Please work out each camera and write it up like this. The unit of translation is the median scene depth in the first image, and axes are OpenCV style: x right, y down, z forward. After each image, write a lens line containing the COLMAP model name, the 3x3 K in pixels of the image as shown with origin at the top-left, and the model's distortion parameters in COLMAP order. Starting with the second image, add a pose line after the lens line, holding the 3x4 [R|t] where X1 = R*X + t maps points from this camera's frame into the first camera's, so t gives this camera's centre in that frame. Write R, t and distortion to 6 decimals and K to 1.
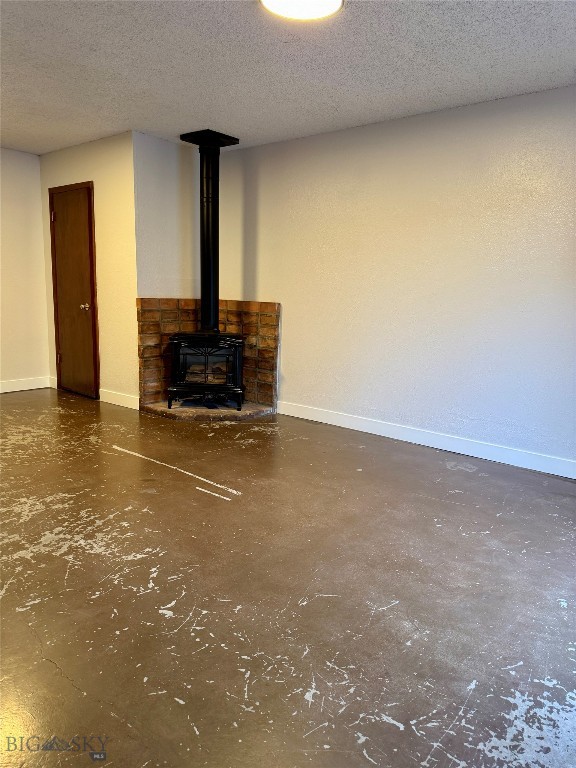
lens RADIAL K [[538.0, 0, 287.5], [0, 538.0, 385.5], [0, 0, 1]] dist [0.089110, -0.002565]
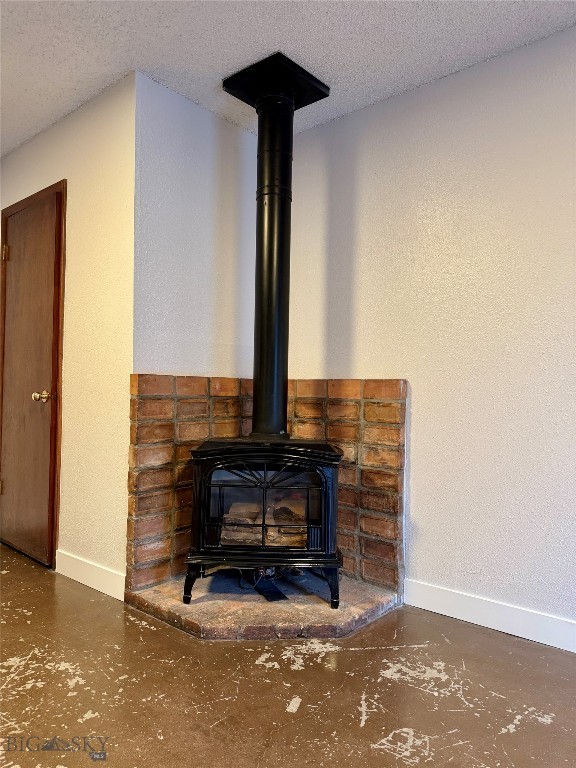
lens RADIAL K [[538.0, 0, 285.3], [0, 538.0, 380.9], [0, 0, 1]] dist [0.089110, -0.002565]
pose [[0.999608, -0.013958, -0.024256, -0.114866], [0.008905, 0.980332, -0.197153, -0.050759], [0.026531, 0.196860, 0.980073, 0.482981]]
